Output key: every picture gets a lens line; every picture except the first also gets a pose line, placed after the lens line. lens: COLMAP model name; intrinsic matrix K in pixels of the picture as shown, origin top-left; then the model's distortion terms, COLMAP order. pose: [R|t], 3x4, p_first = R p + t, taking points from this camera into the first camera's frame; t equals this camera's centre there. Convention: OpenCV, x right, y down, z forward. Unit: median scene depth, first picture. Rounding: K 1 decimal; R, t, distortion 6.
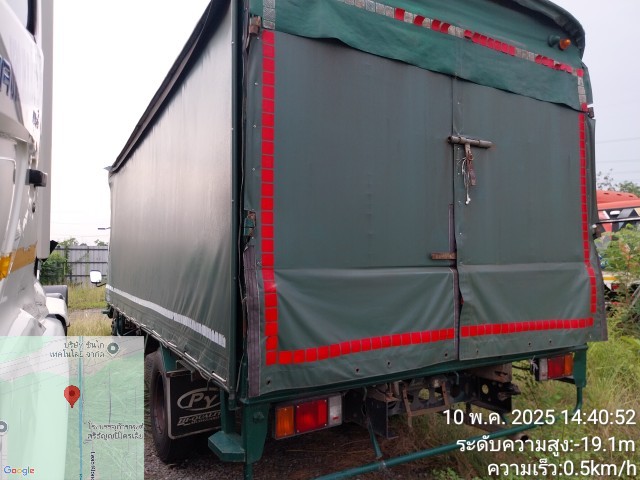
lens RADIAL K [[476.0, 0, 317.7], [0, 476.0, 243.4], [0, 0, 1]] dist [0.027419, -0.048408]
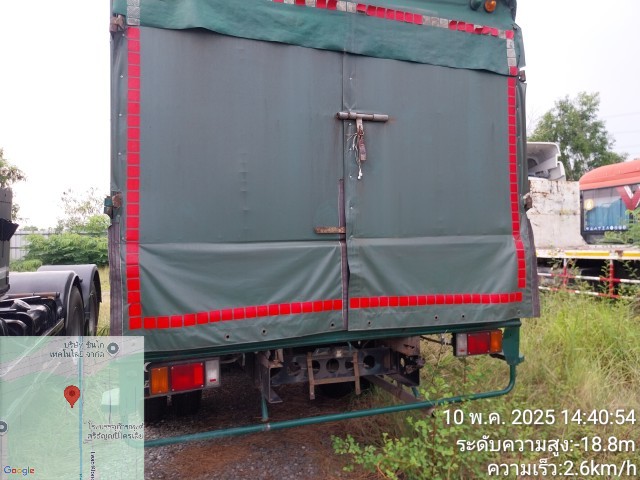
lens RADIAL K [[476.0, 0, 319.2], [0, 476.0, 238.9], [0, 0, 1]] dist [0.027419, -0.048408]
pose [[0.983209, -0.014948, -0.181872, 0.416048], [0.020041, 0.999456, 0.026198, 0.017748], [0.181381, -0.029403, 0.982973, -0.013636]]
